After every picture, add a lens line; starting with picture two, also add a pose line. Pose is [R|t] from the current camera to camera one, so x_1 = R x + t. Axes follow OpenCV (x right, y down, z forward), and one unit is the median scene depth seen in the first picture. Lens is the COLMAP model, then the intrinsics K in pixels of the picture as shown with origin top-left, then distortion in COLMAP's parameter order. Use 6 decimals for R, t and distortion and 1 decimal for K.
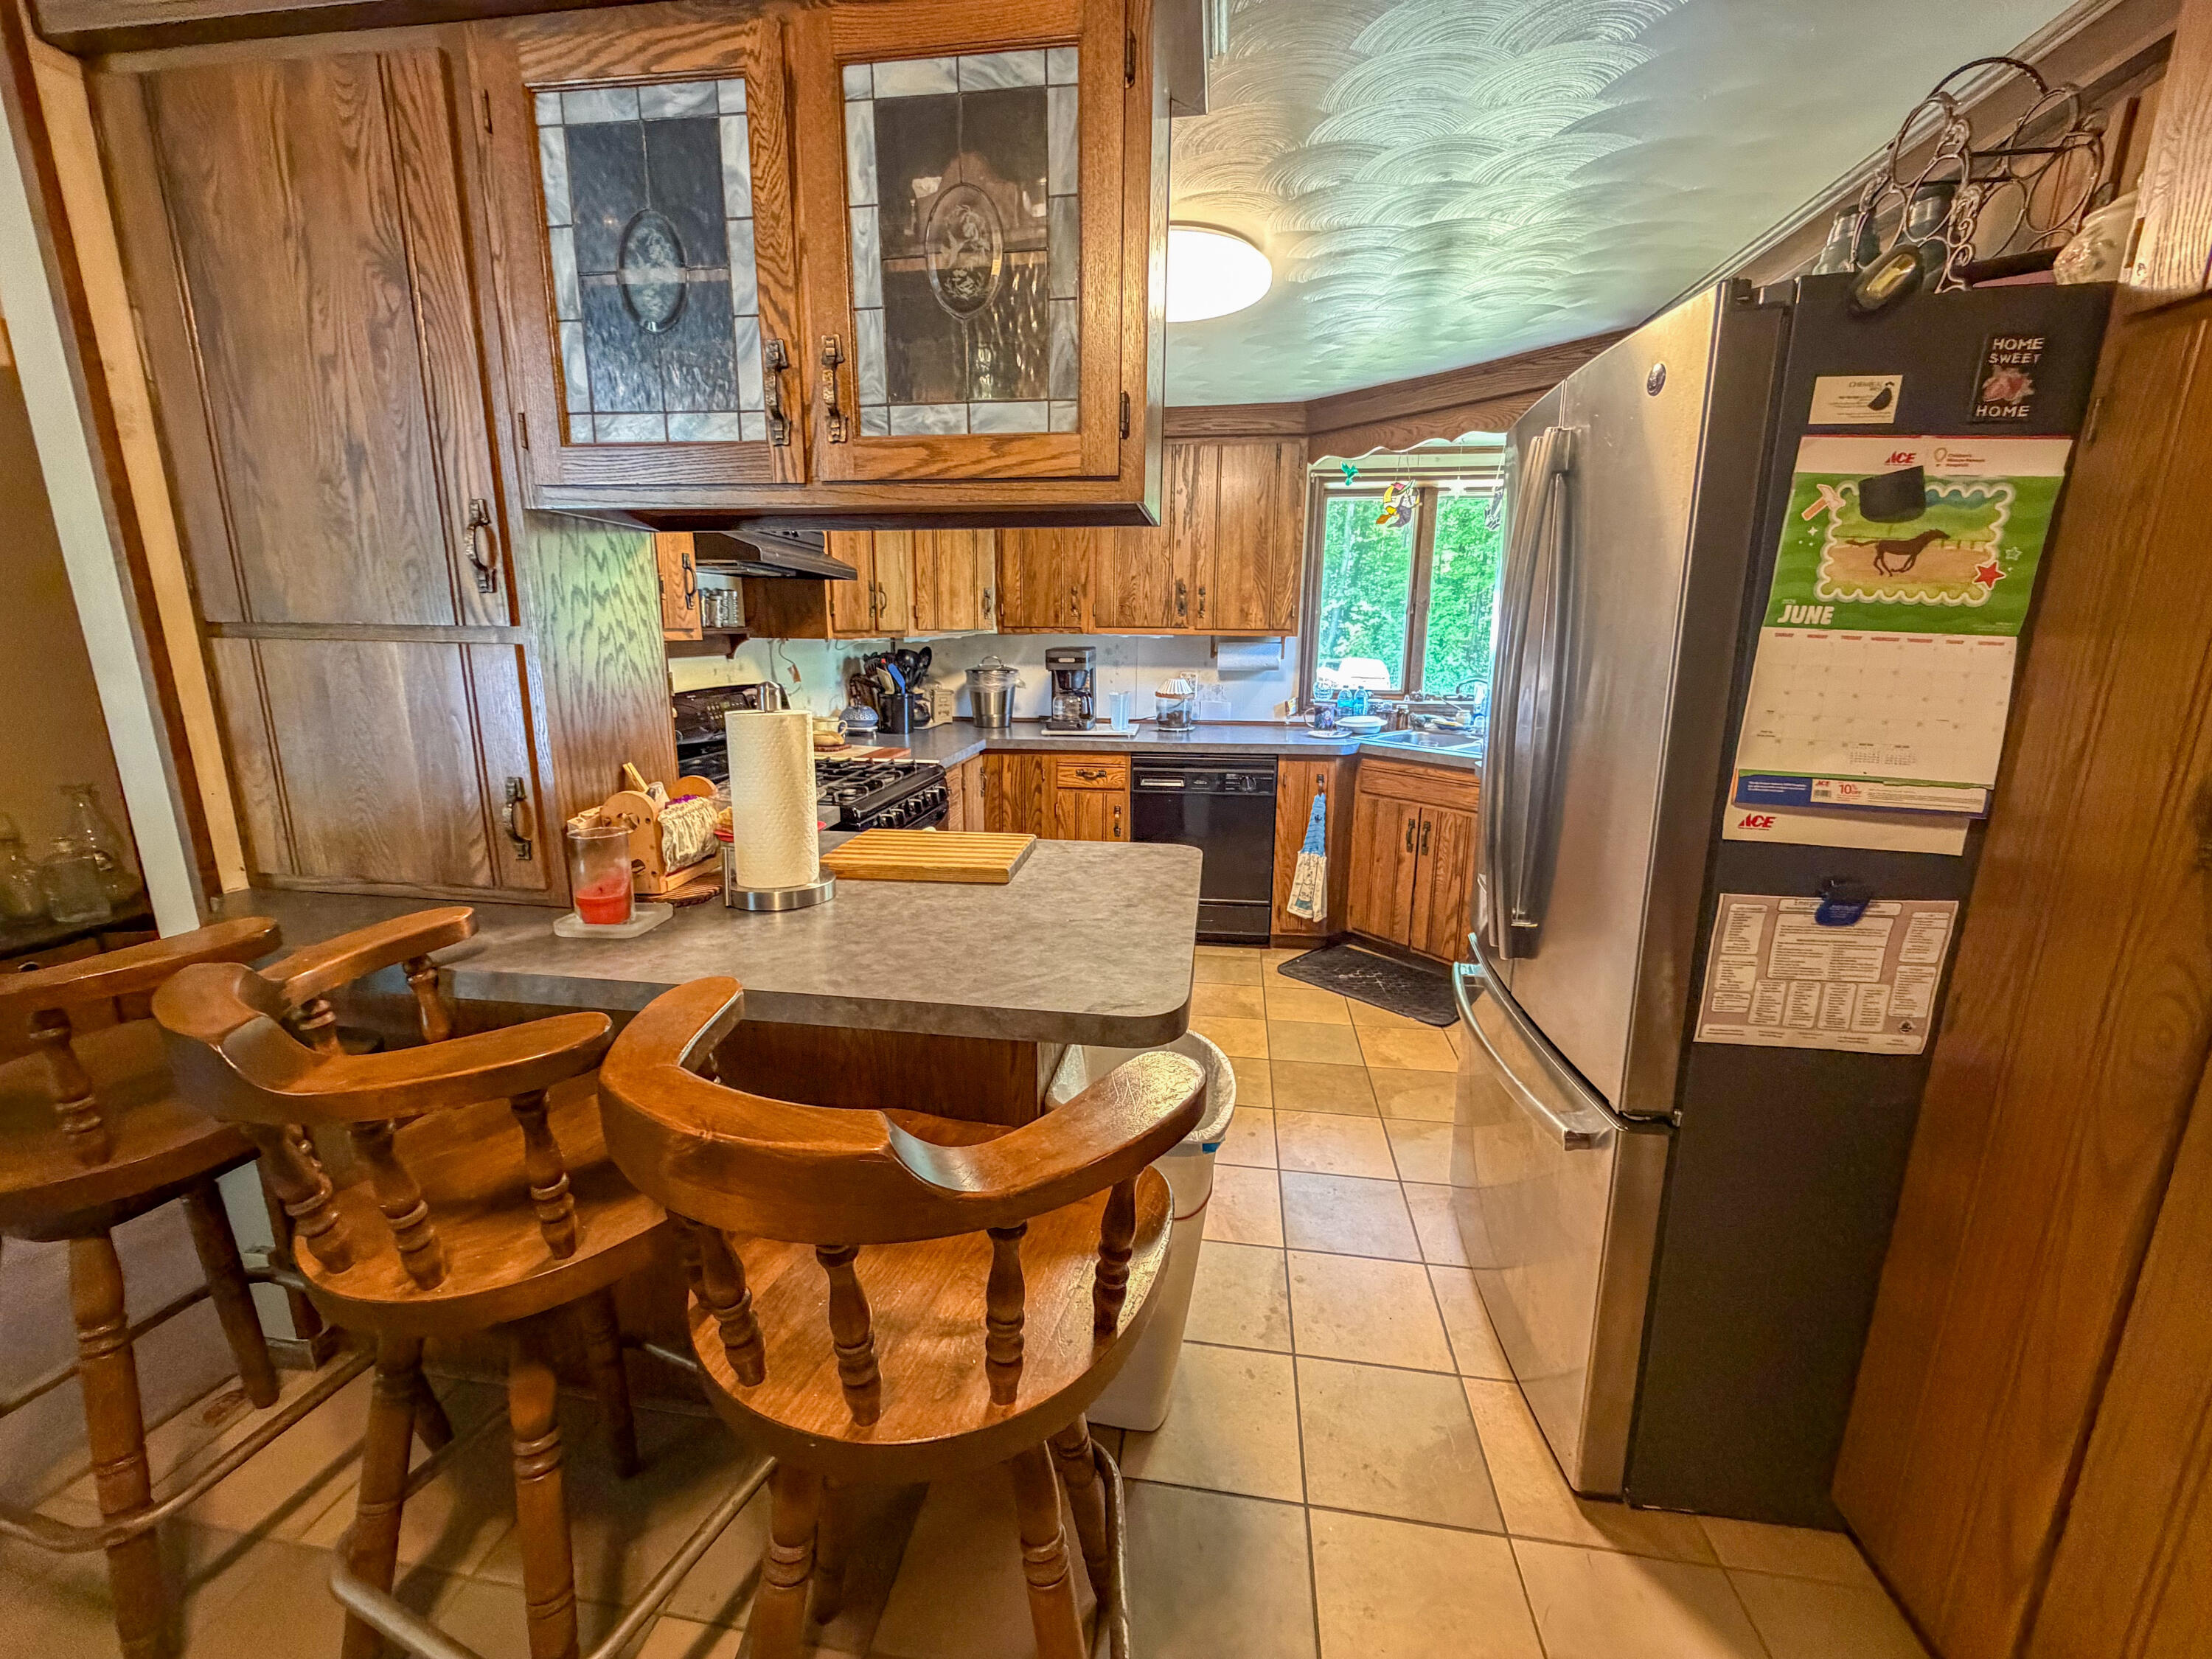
lens RADIAL K [[897.3, 0, 1099.9], [0, 897.3, 826.6], [0, 0, 1]] dist [-0.001425, -0.000153]
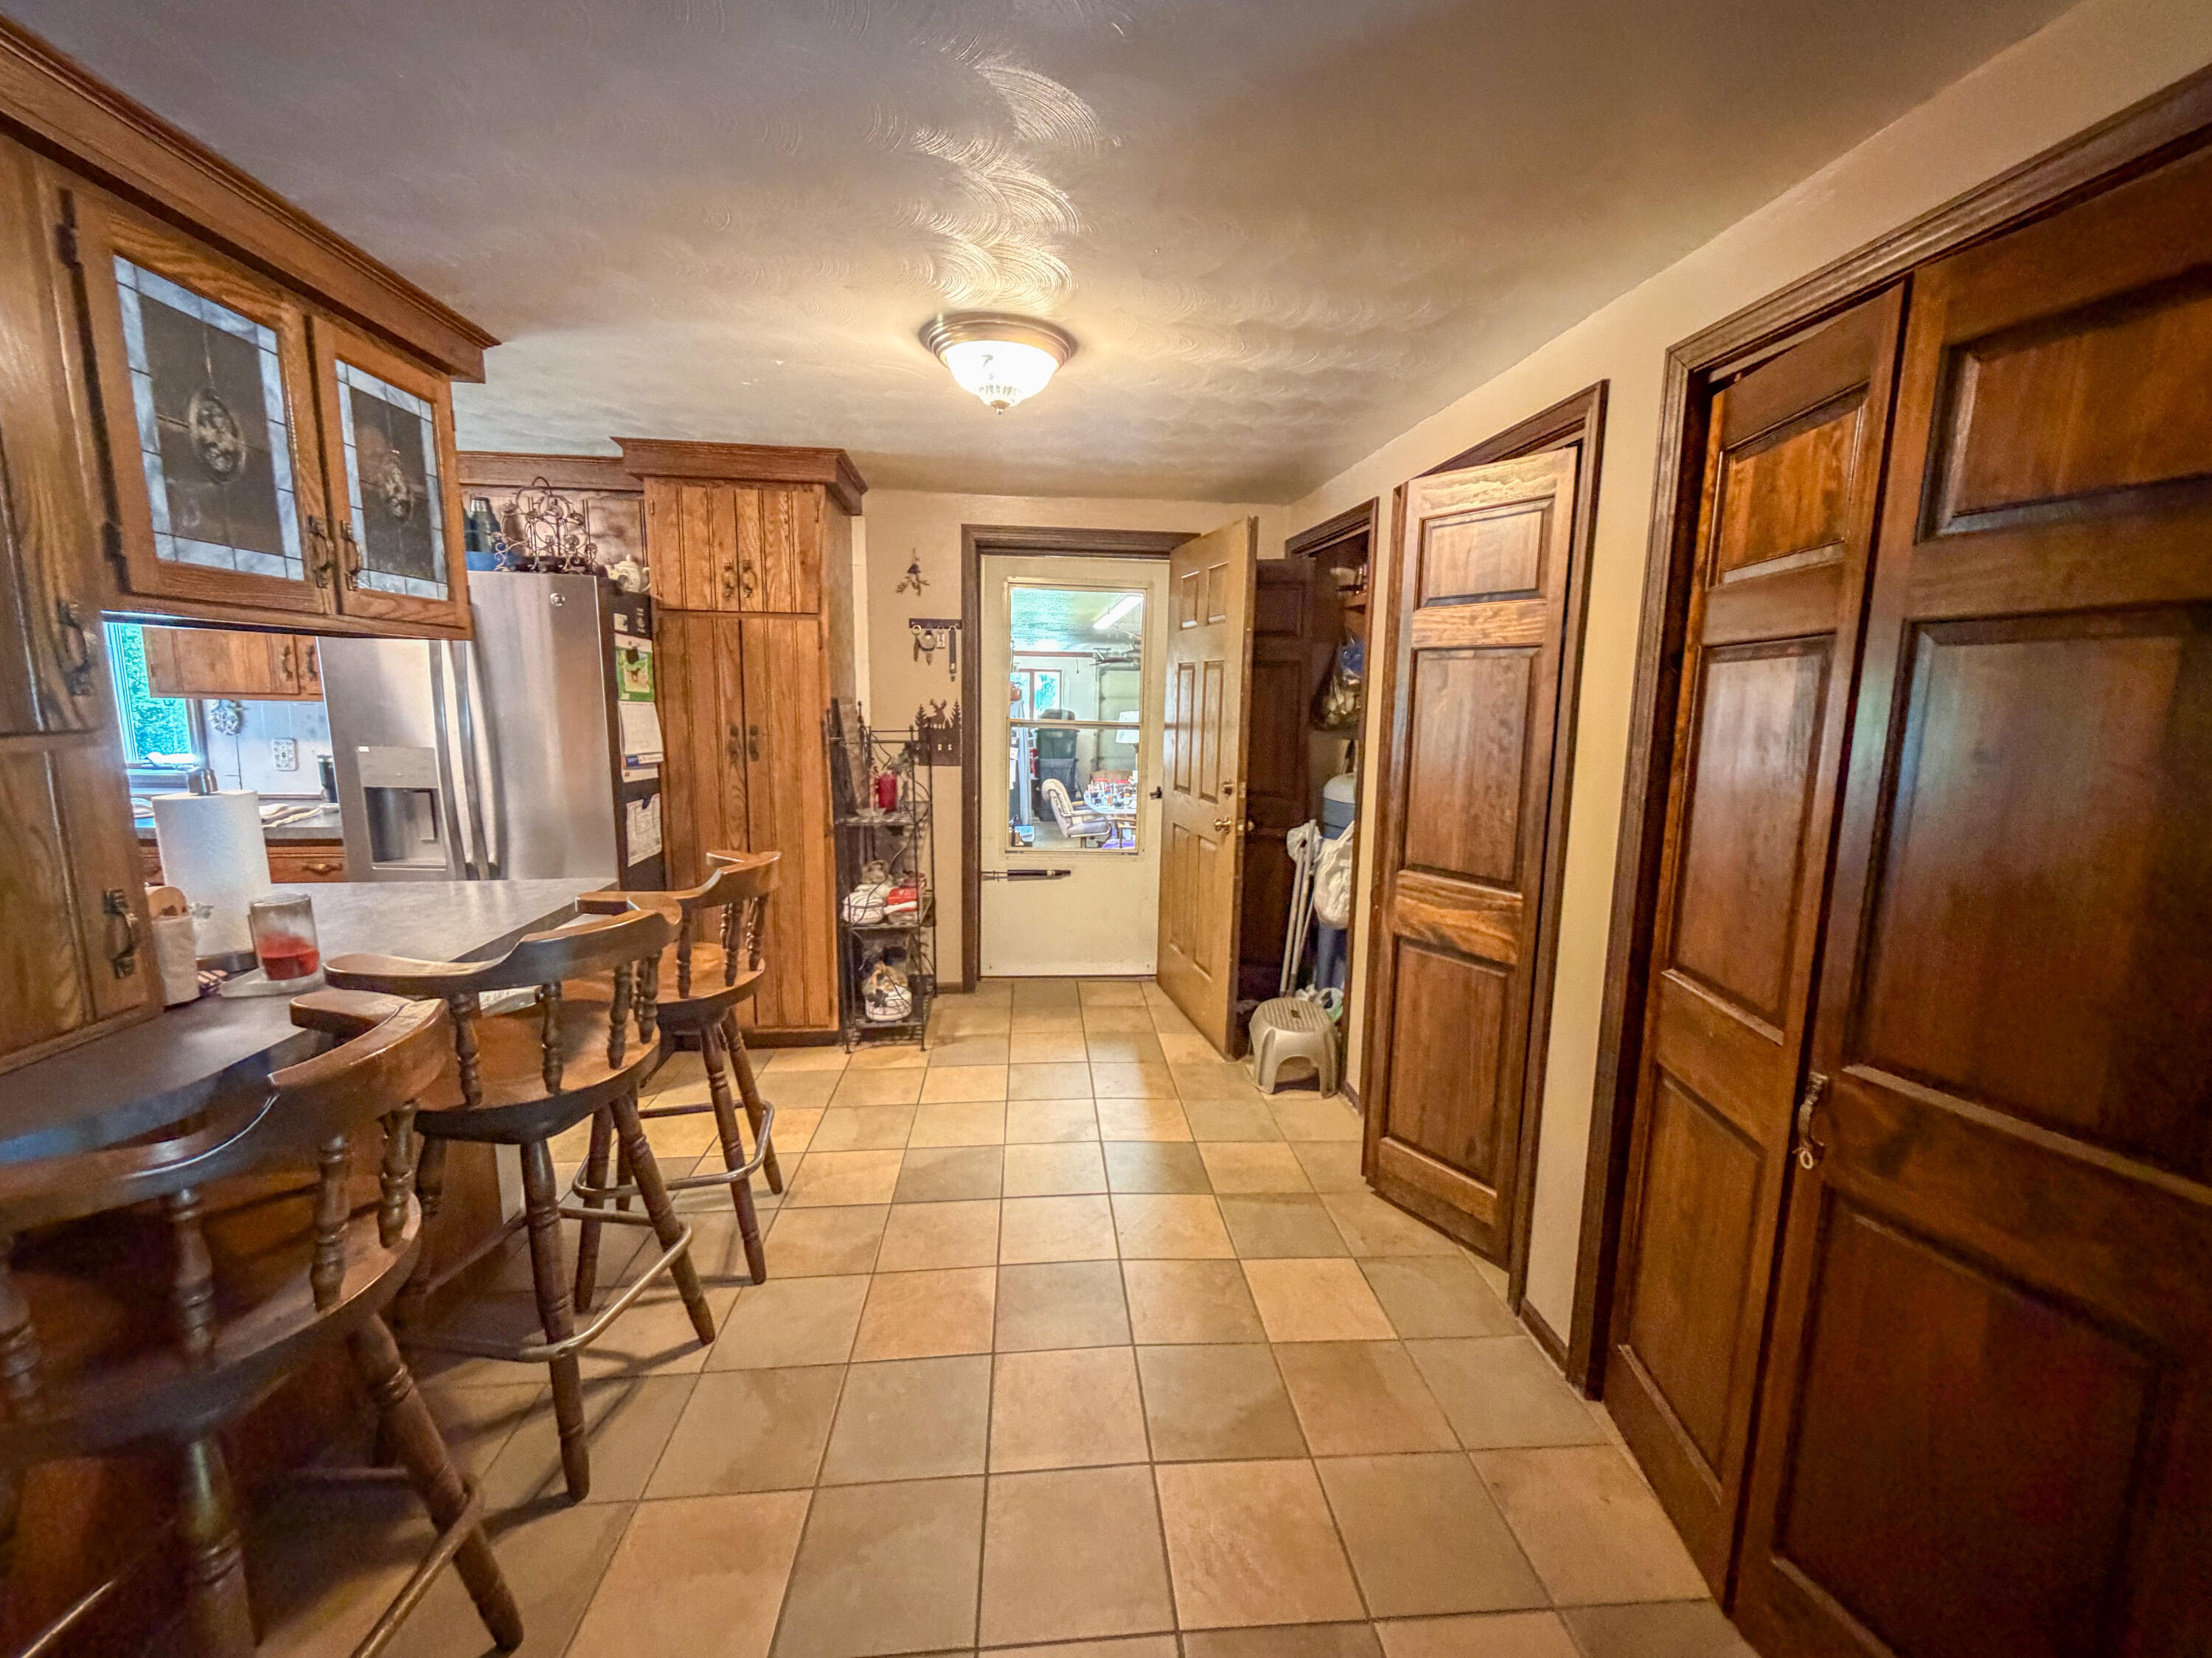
lens RADIAL K [[897.2, 0, 1113.3], [0, 897.2, 829.8], [0, 0, 1]] dist [-0.001425, -0.000153]
pose [[-0.235856, -0.160982, 0.958361, -2.169063], [0.191181, 0.959225, 0.208177, -0.125852], [-0.952797, 0.232320, -0.195462, 0.201048]]
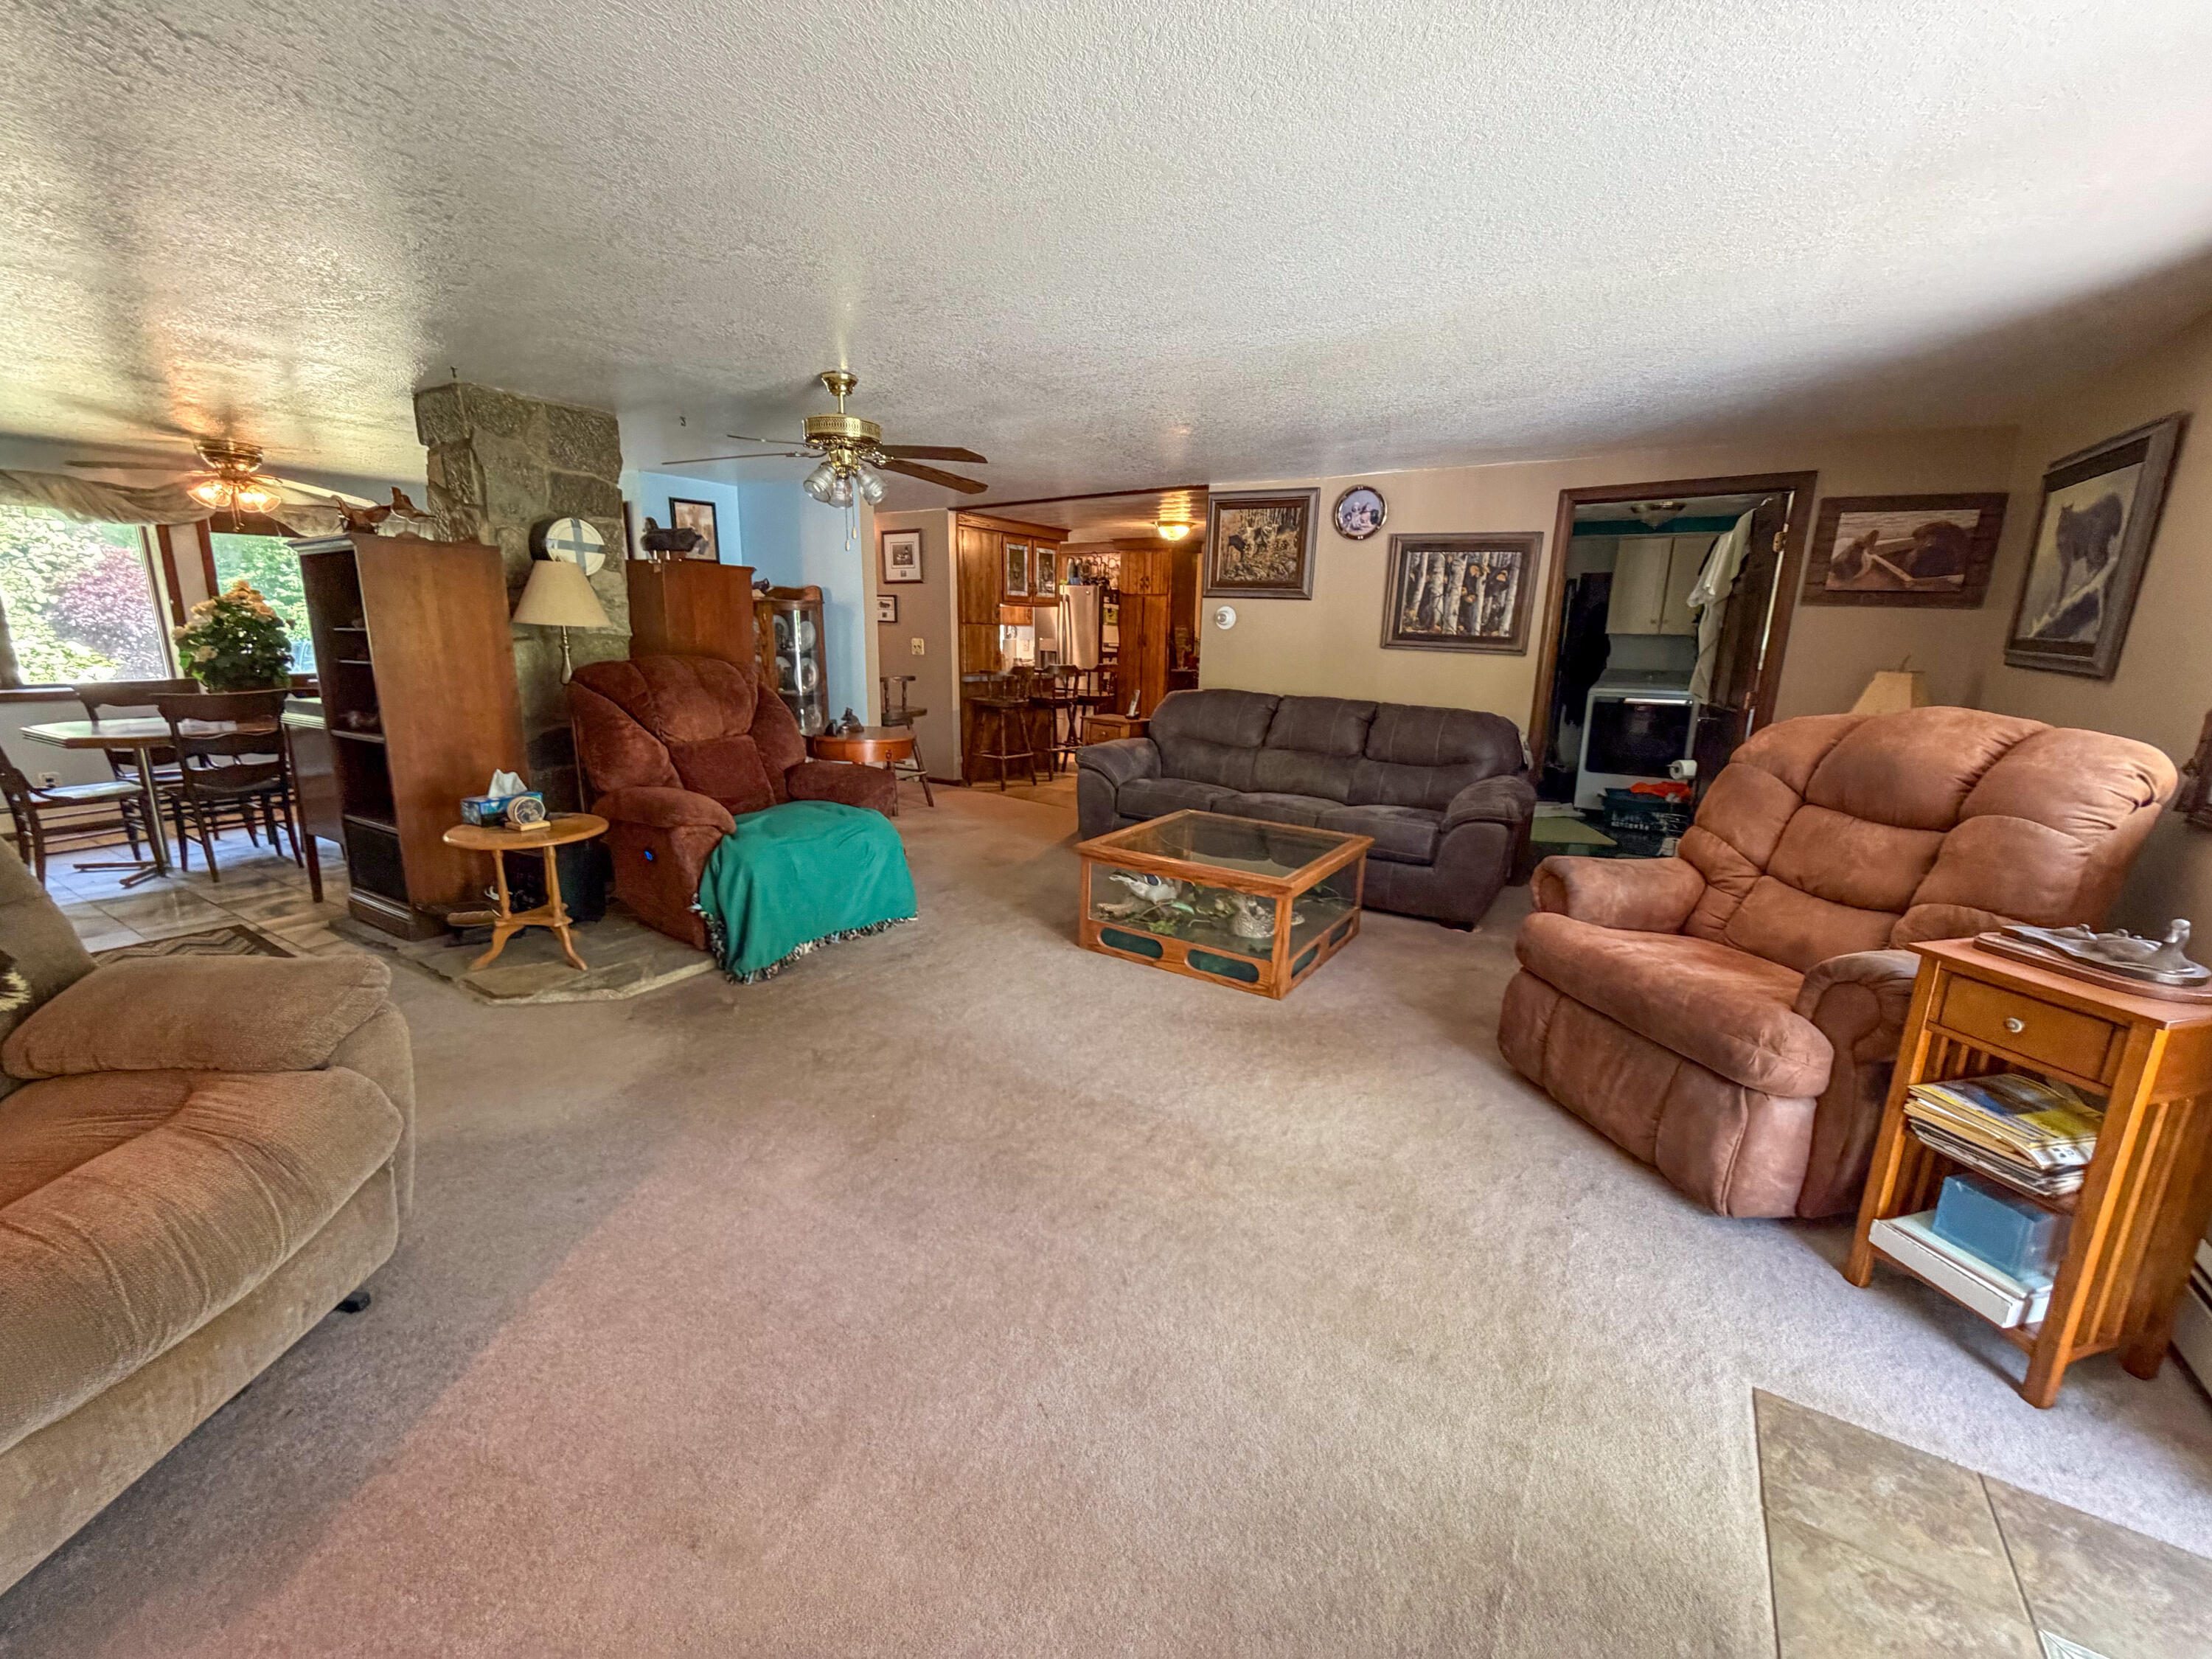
lens RADIAL K [[897.3, 0, 1105.0], [0, 897.3, 833.7], [0, 0, 1]] dist [-0.001425, -0.000153]
pose [[0.422288, -0.200305, 0.884054, -6.893714], [0.180991, 0.974273, 0.134291, 0.542855], [-0.888209, 0.103296, 0.447677, -2.511018]]
